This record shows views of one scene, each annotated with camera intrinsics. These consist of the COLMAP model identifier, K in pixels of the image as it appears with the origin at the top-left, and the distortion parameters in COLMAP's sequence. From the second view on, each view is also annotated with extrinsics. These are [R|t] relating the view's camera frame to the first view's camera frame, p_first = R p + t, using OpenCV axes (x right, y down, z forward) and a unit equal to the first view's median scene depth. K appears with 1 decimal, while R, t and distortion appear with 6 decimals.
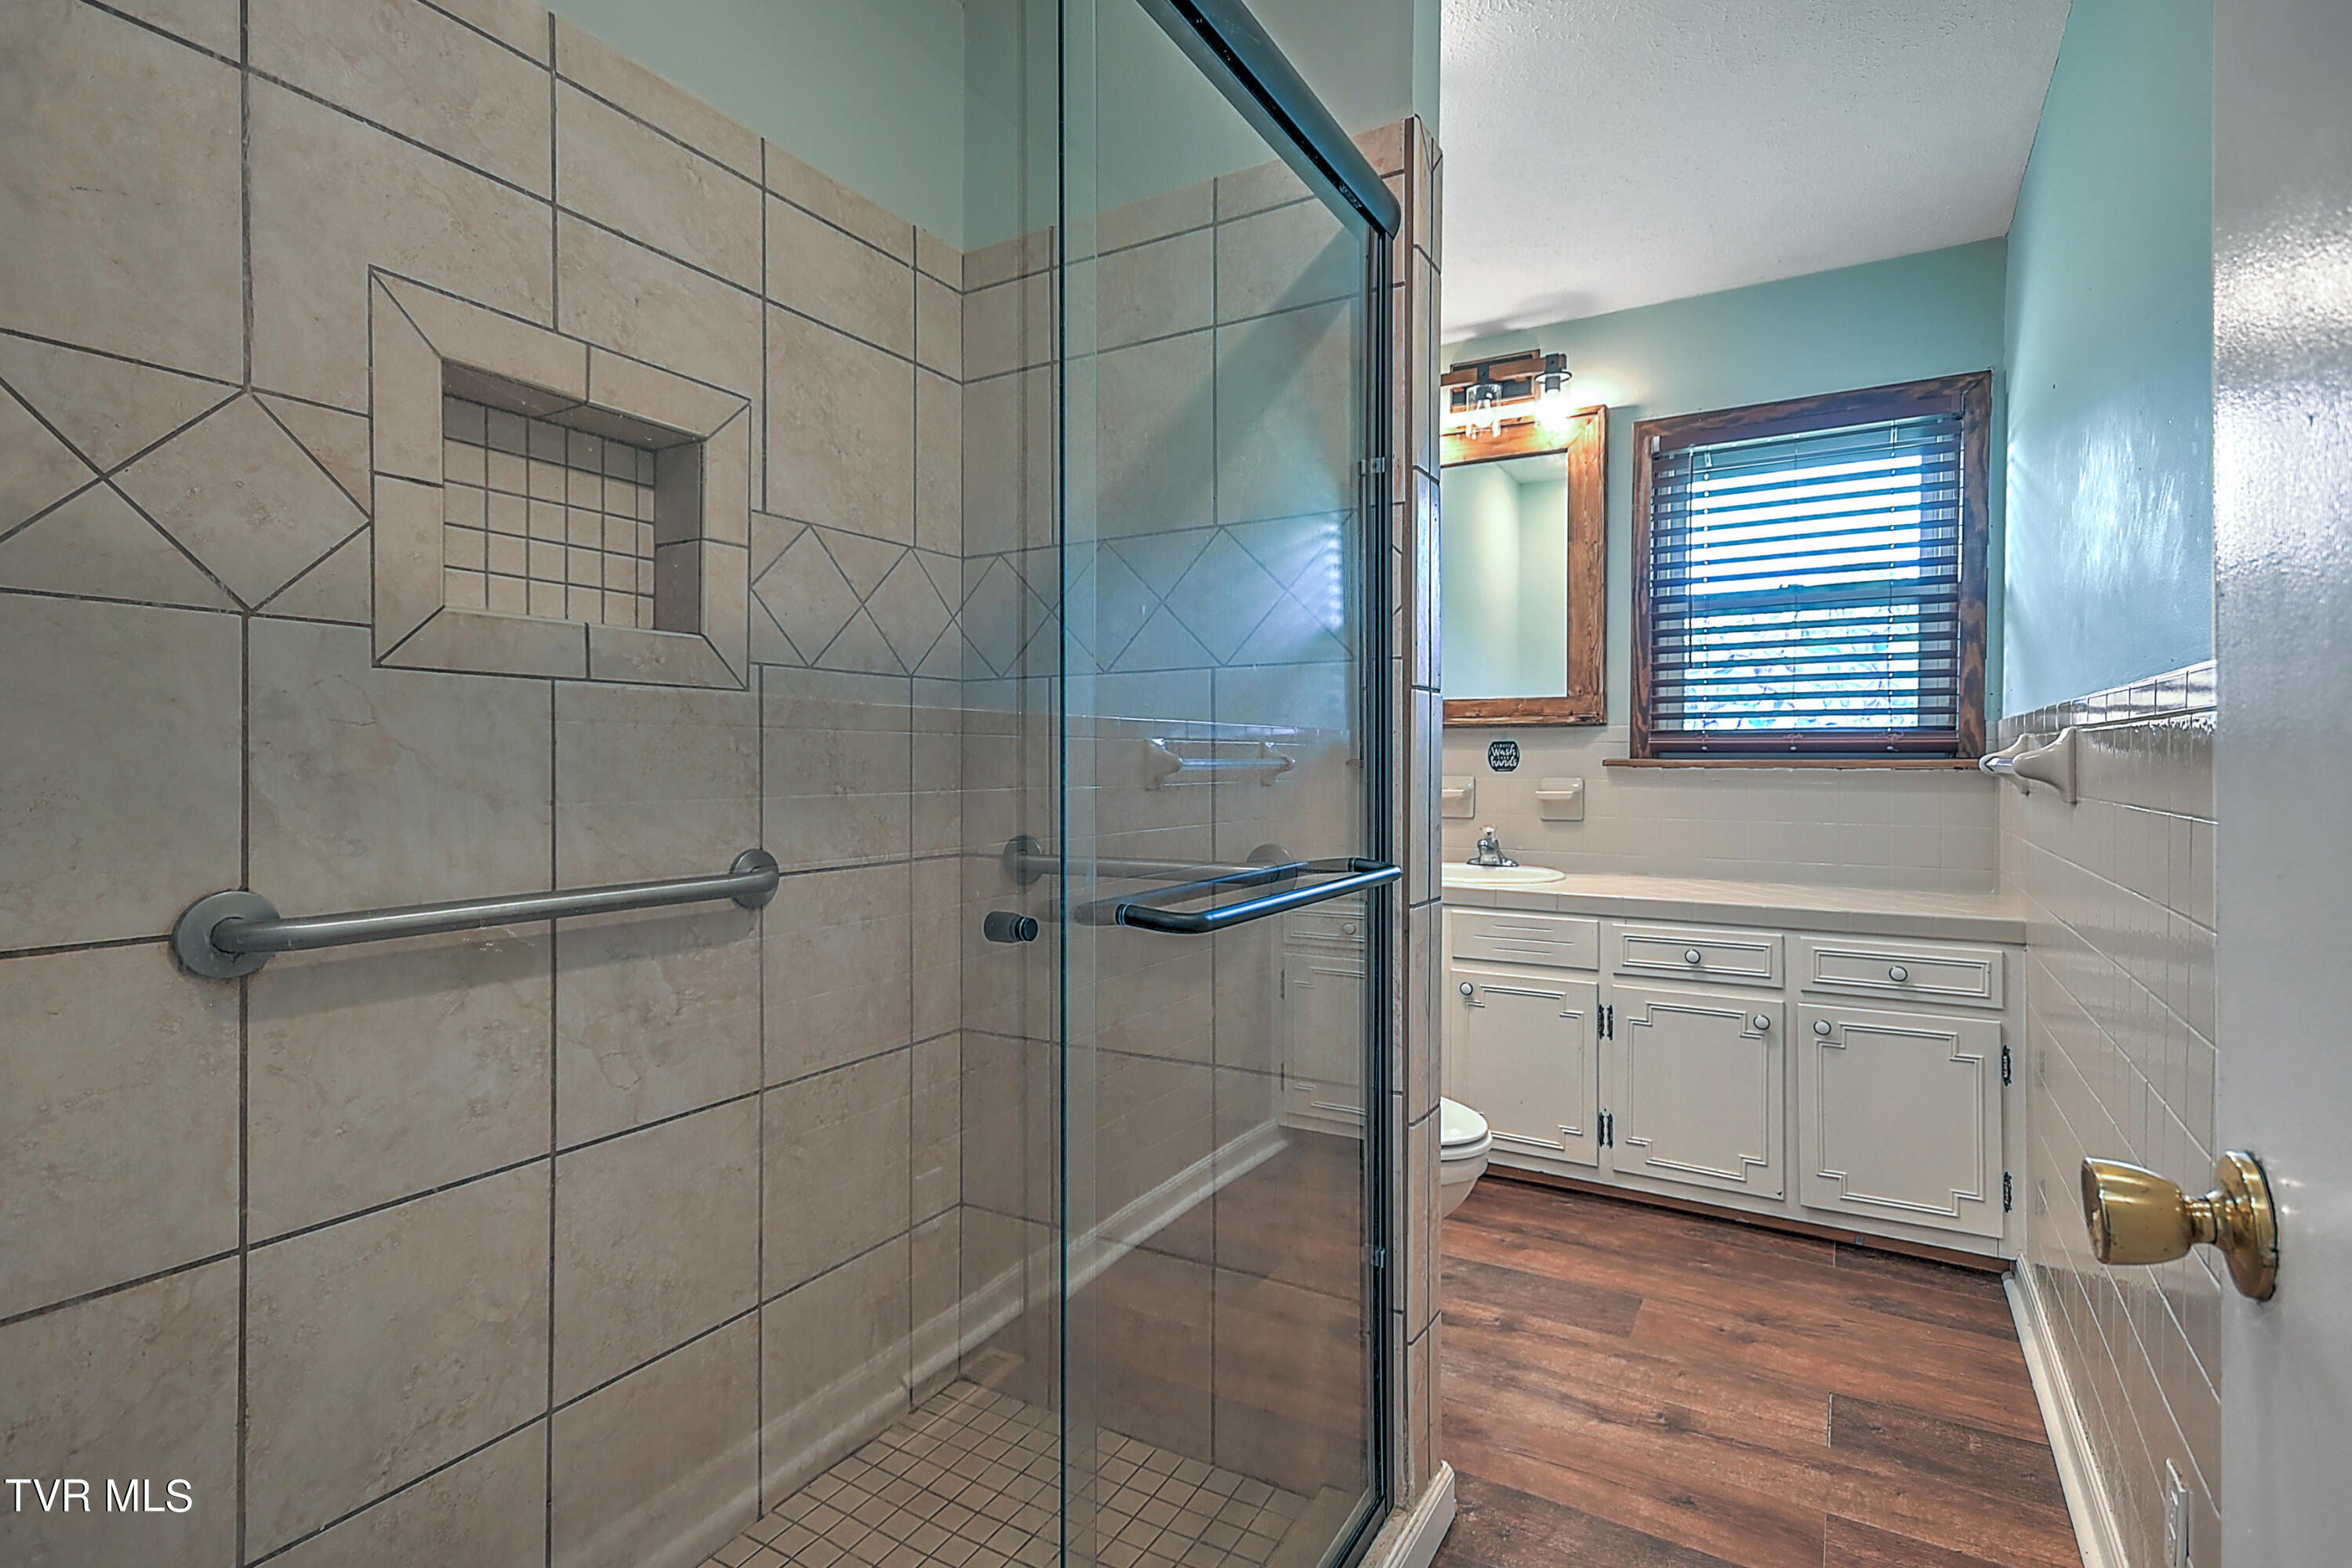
lens RADIAL K [[1154.5, 0, 1169.0], [0, 1154.5, 763.8], [0, 0, 1]] dist [0.030571, 0.000156]
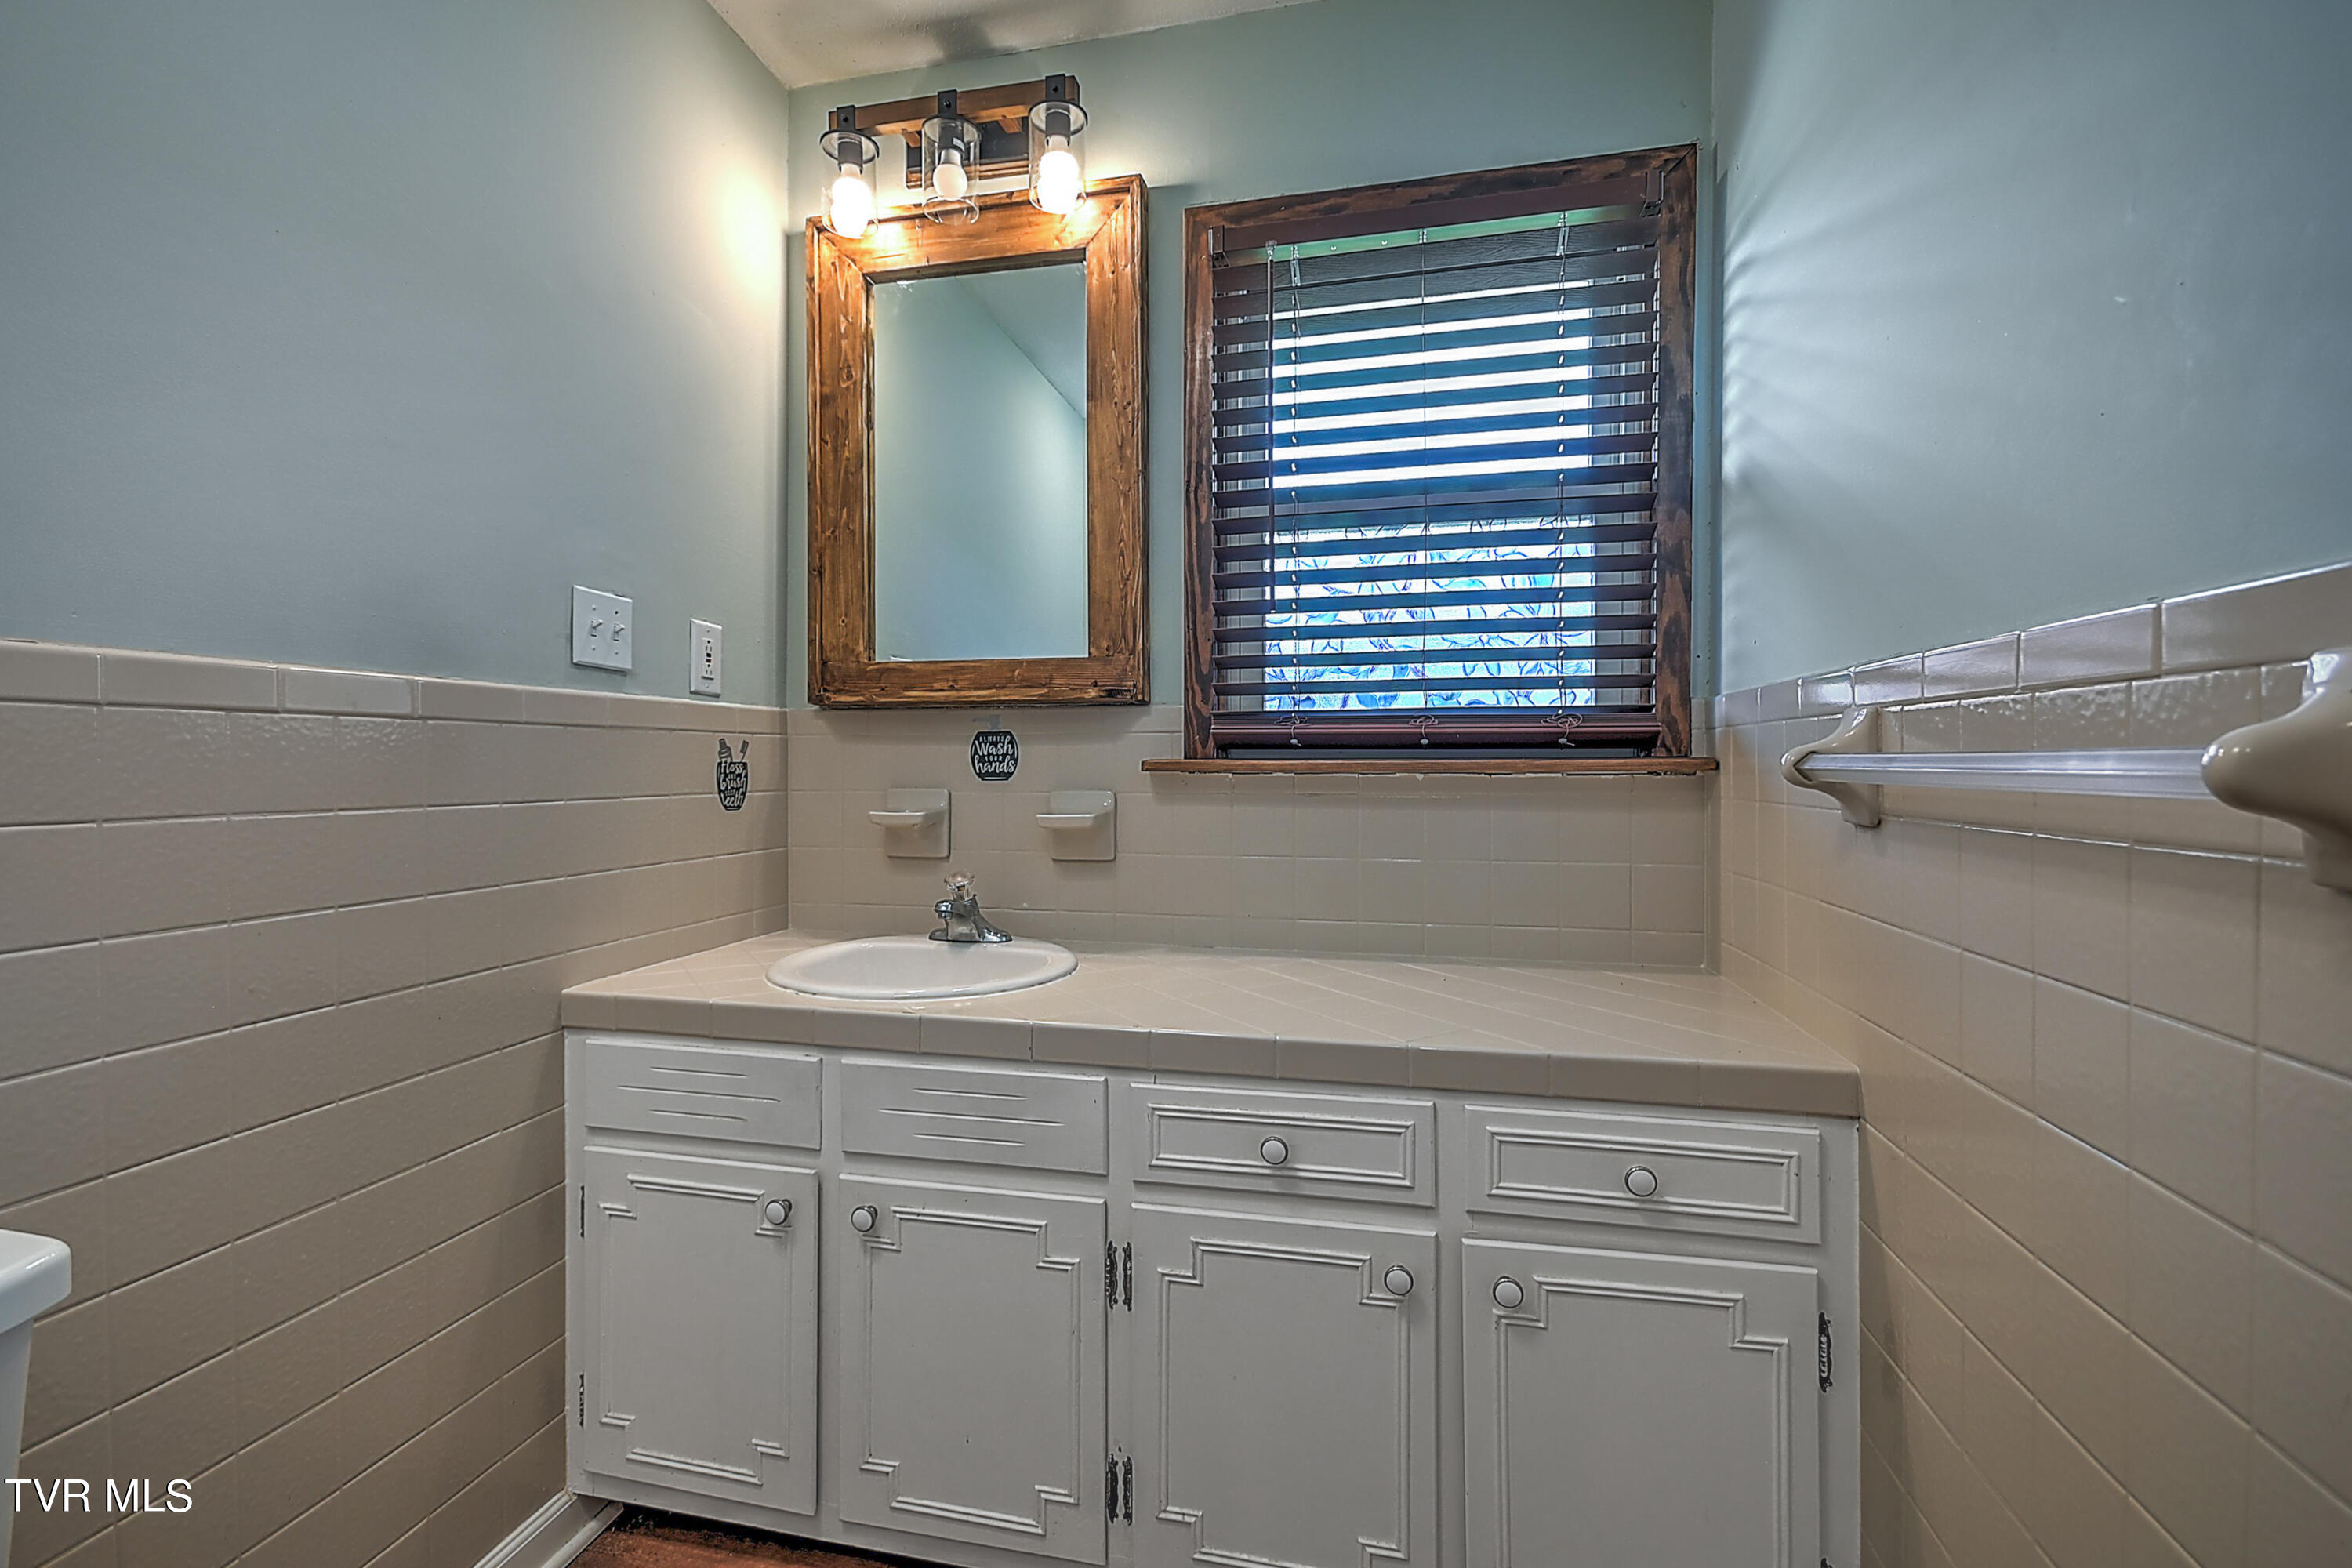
lens RADIAL K [[1043.8, 0, 1169.9], [0, 1043.8, 774.3], [0, 0, 1]] dist [0.002844, -0.000124]
pose [[0.951281, -0.009007, 0.308193, 0.239245], [0.006243, 0.999931, 0.009951, -0.001902], [-0.308261, -0.007542, 0.951272, 0.519641]]
